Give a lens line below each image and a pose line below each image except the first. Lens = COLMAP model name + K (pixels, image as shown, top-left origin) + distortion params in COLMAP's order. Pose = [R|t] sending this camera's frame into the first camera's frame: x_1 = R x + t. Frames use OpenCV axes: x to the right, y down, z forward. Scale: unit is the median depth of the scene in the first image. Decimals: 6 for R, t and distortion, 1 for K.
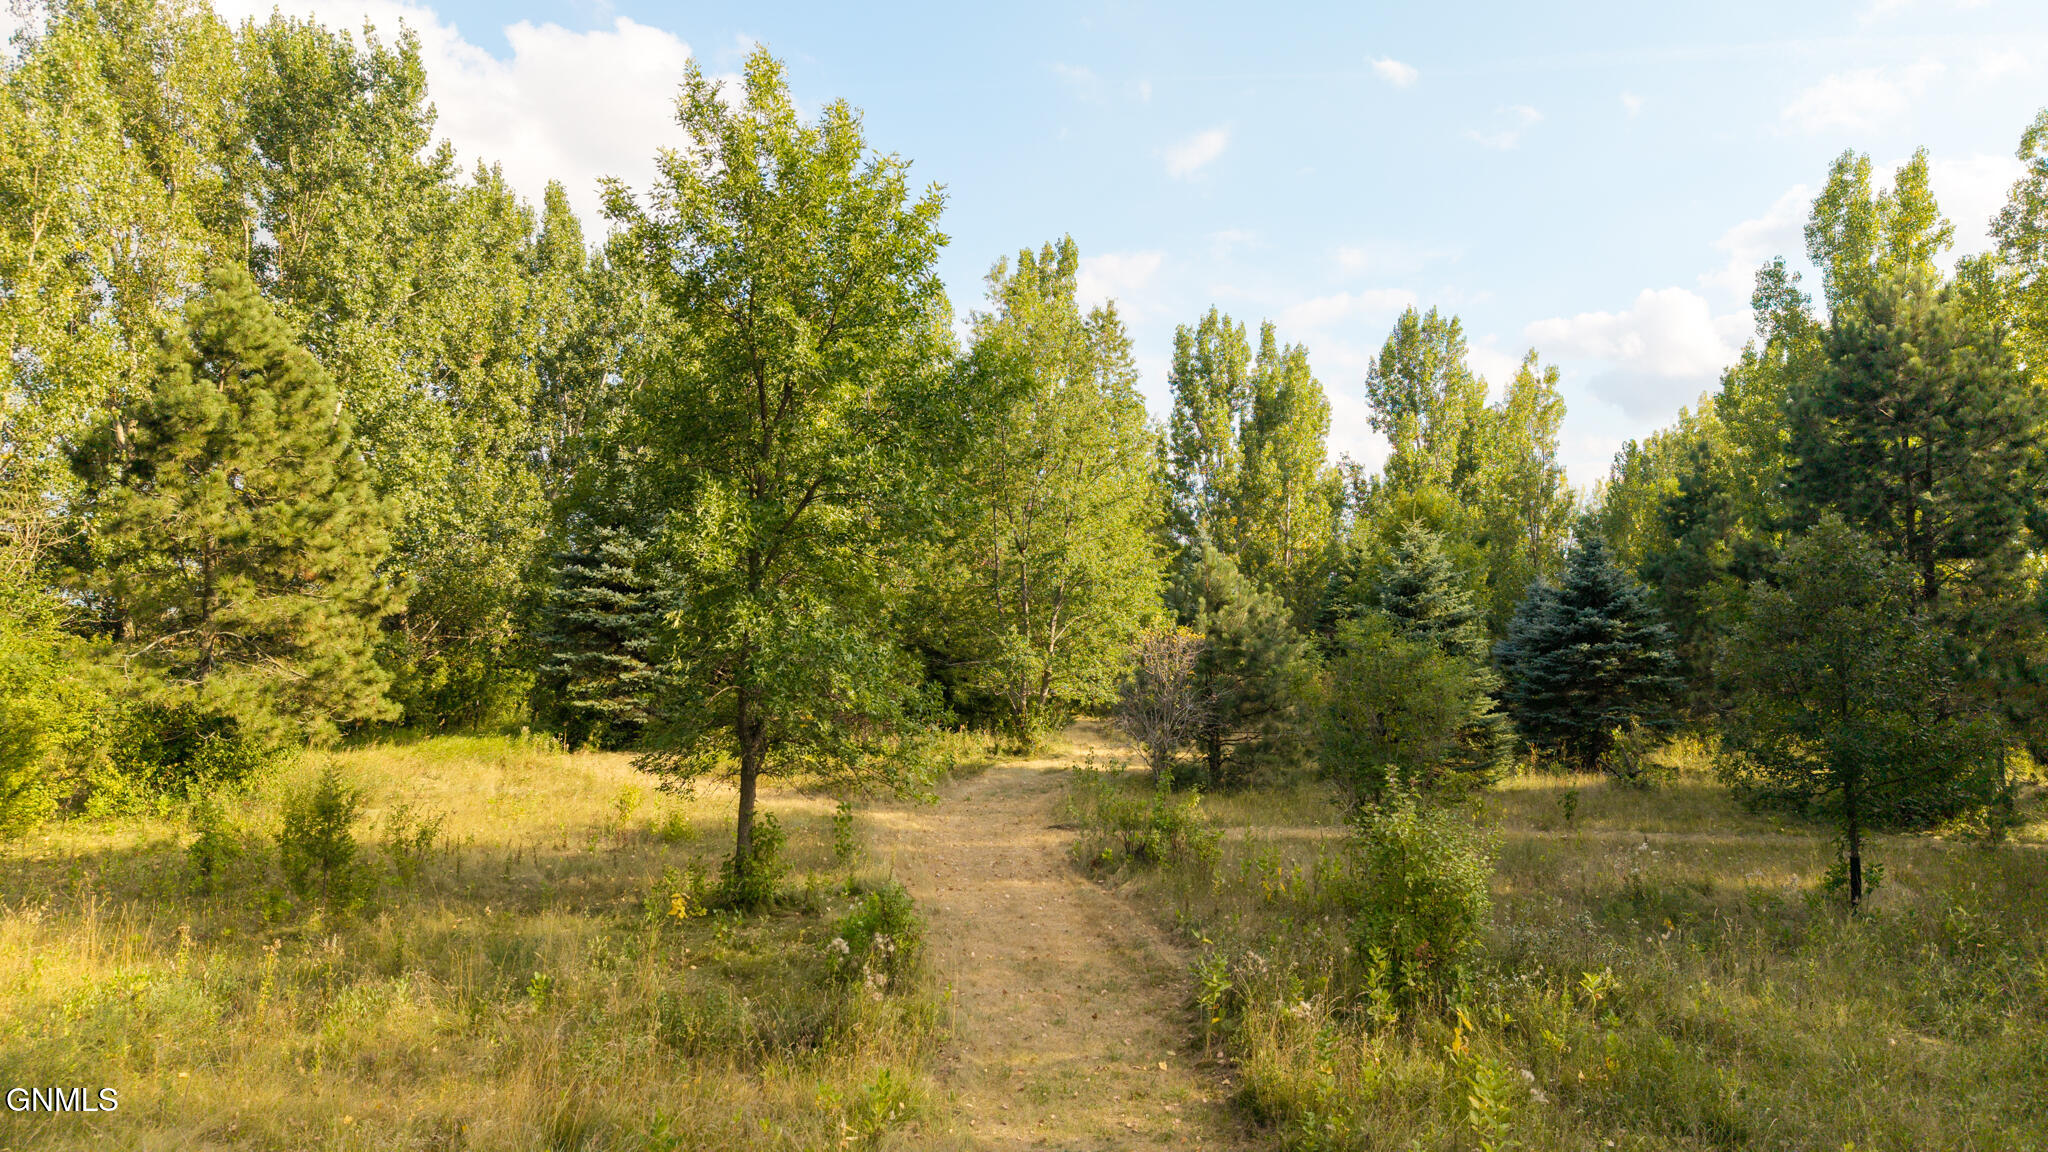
lens RADIAL K [[1362.0, 0, 1021.4], [0, 1362.0, 573.9], [0, 0, 1]] dist [0.028454, -0.025464]
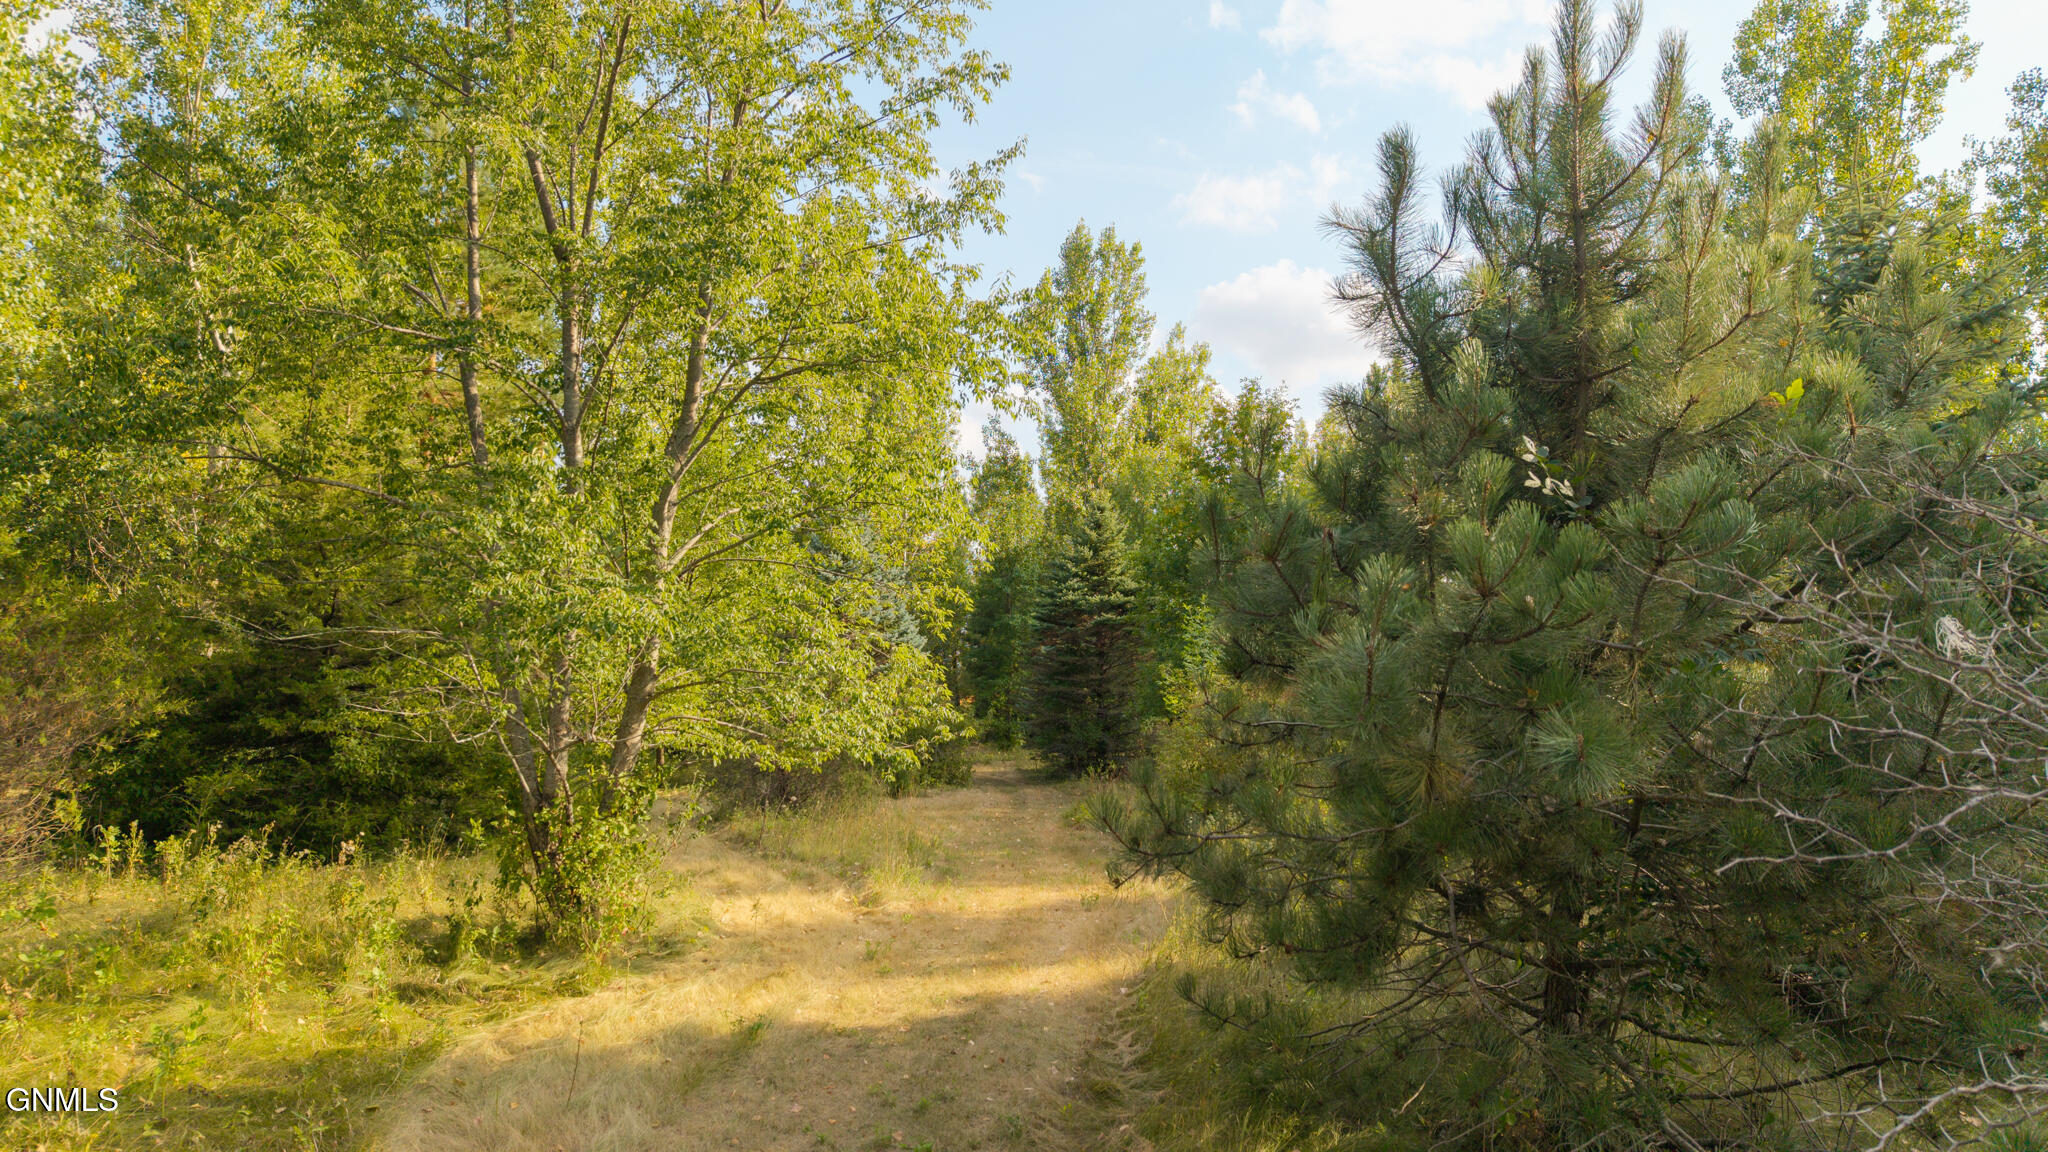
lens RADIAL K [[1362.0, 0, 1034.6], [0, 1362.0, 567.0], [0, 0, 1]] dist [0.028454, -0.025464]
pose [[0.932364, 0.029110, 0.360348, -0.006661], [-0.013277, 0.998838, -0.046336, 0.039457], [-0.361278, 0.038418, 0.931666, 0.428741]]
